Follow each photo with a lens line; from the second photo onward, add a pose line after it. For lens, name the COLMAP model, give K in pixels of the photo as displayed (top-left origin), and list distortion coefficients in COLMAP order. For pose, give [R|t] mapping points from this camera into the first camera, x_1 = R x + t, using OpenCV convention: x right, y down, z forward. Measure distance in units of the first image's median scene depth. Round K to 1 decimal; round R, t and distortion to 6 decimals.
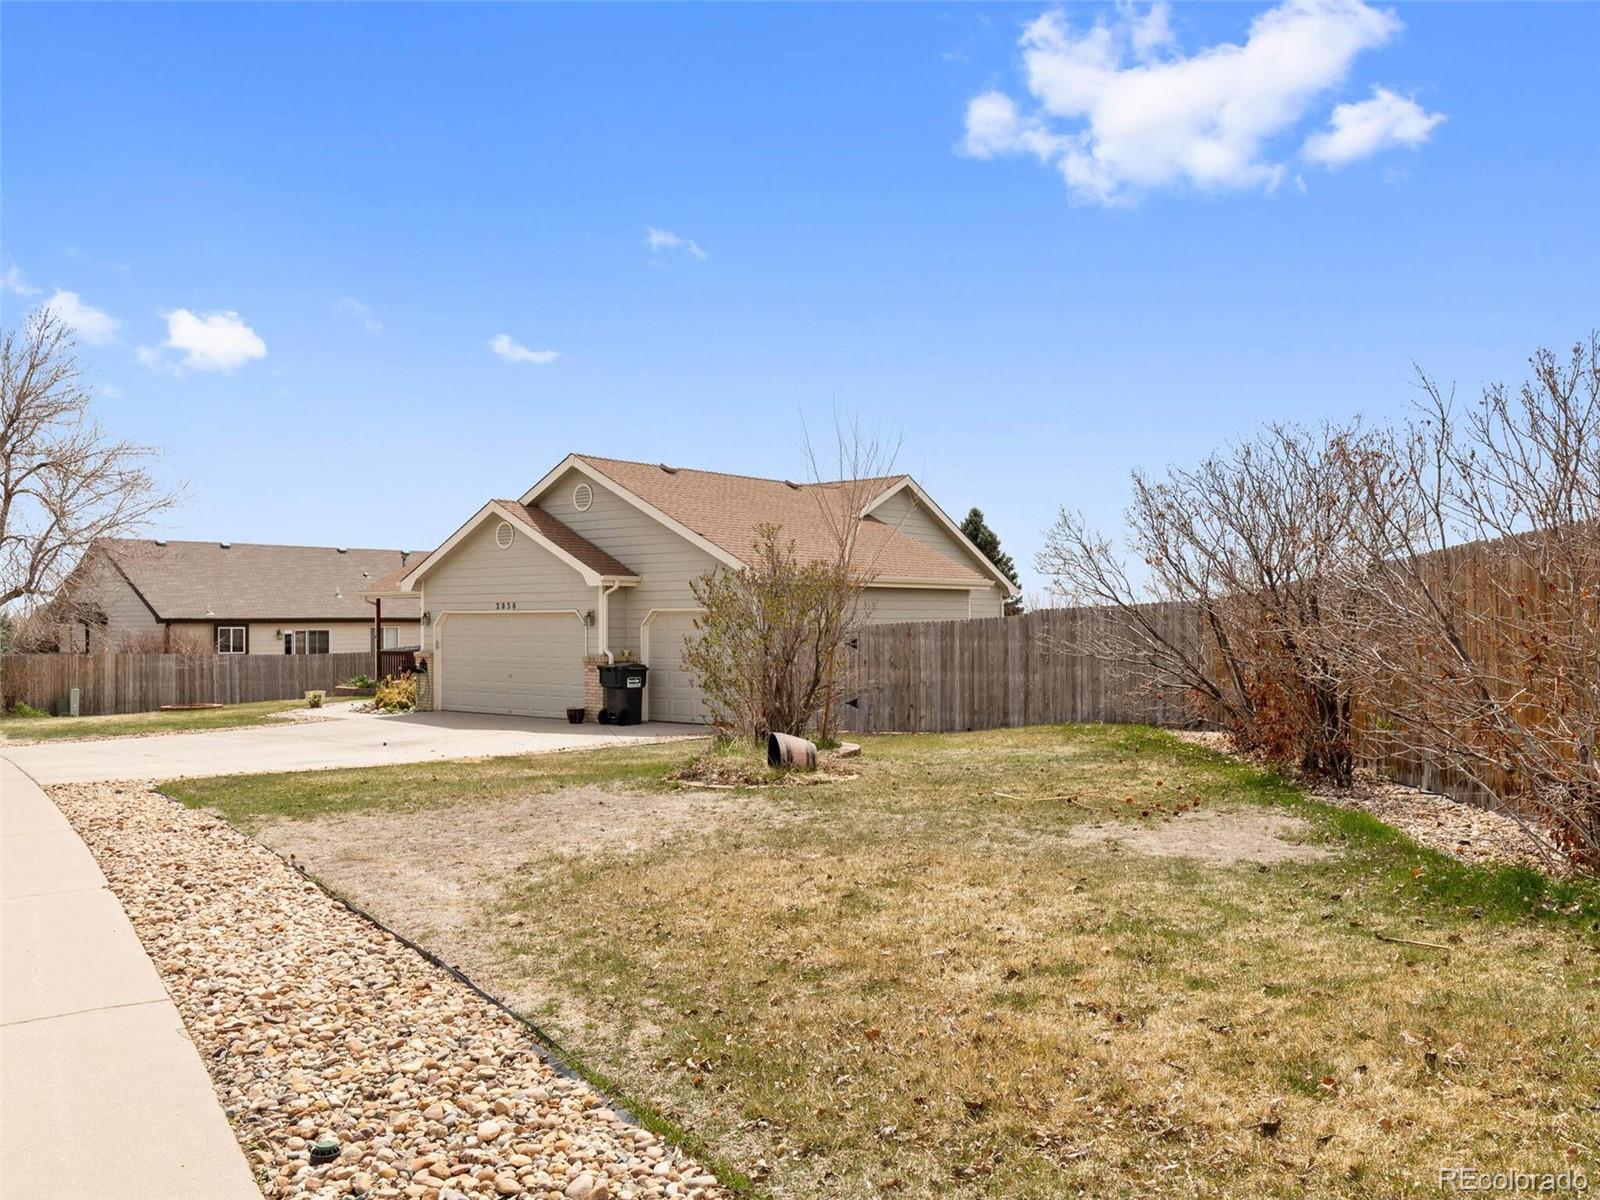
lens RADIAL K [[1116.5, 0, 801.8], [0, 1116.5, 606.9], [0, 0, 1]] dist [-0.001497, -0.000231]
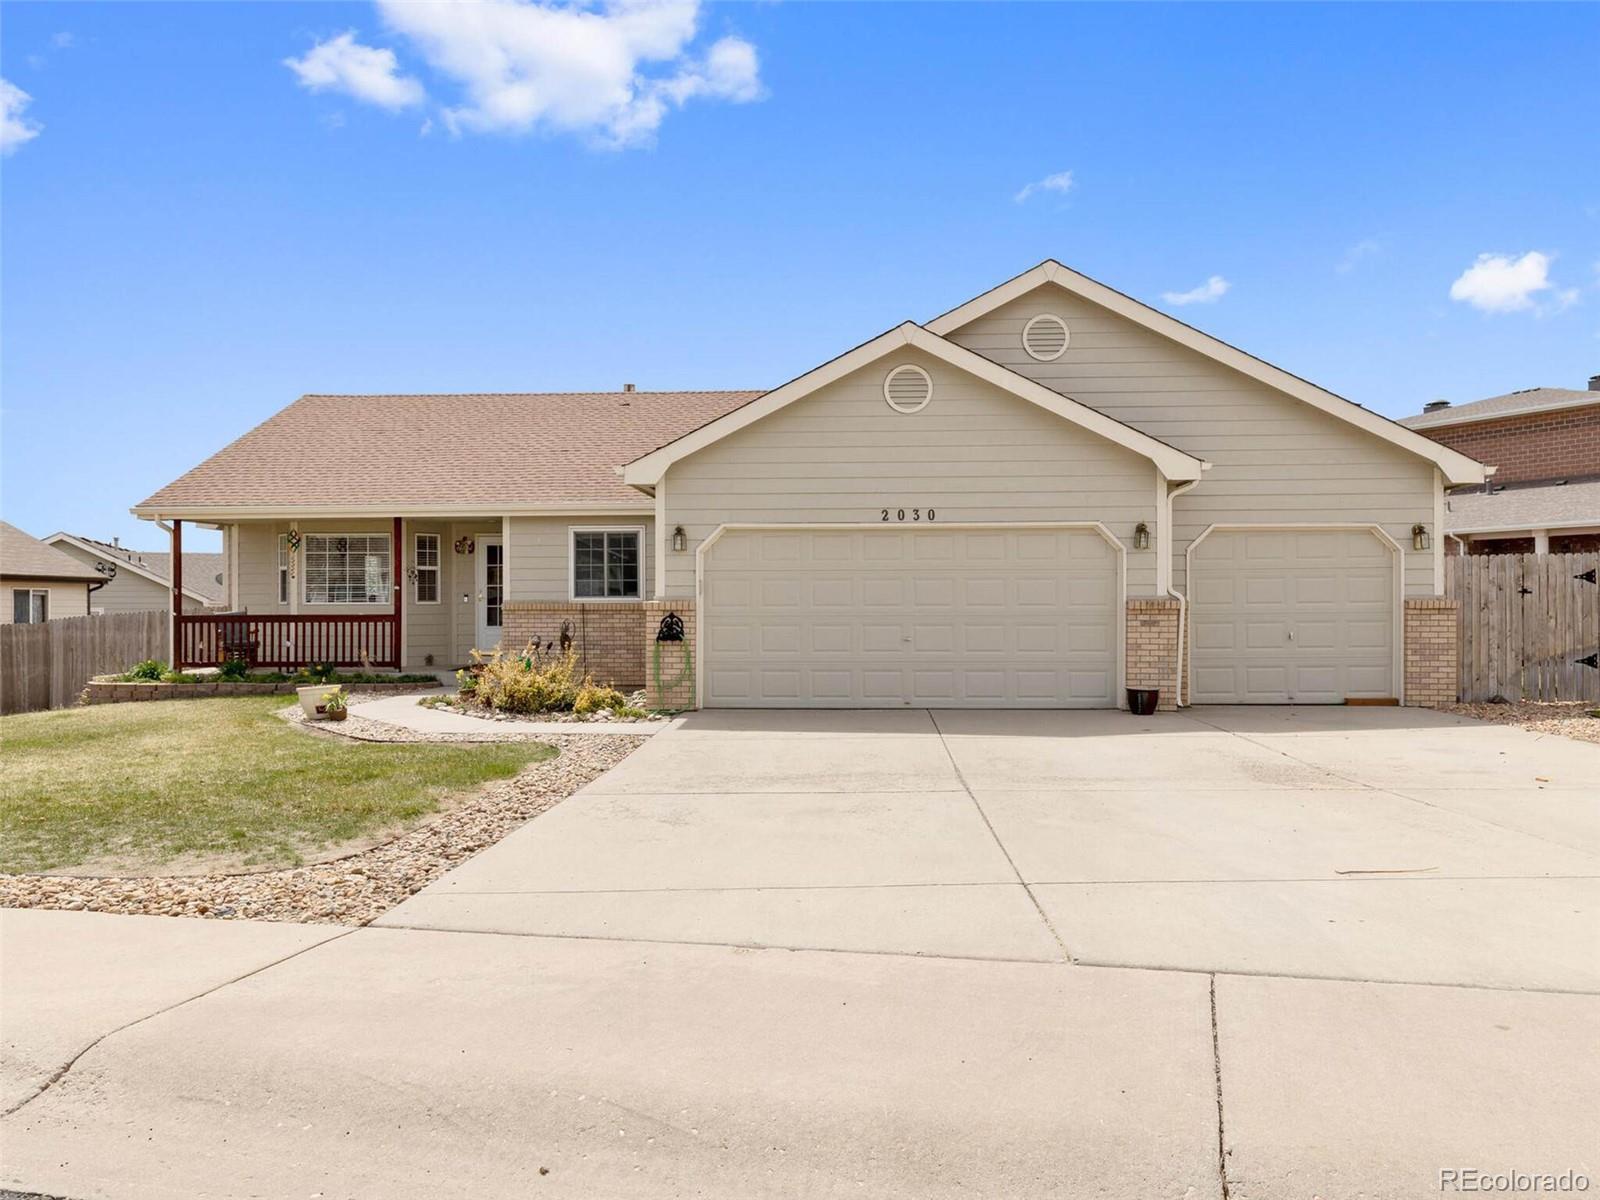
lens RADIAL K [[1067.5, 0, 801.6], [0, 1067.5, 604.3], [0, 0, 1]] dist [0.000835, 0.000058]
pose [[0.849230, -0.001594, 0.528021, -0.591816], [-0.008035, 0.999841, 0.015942, 0.035645], [-0.527963, -0.017781, 0.849081, 0.568951]]
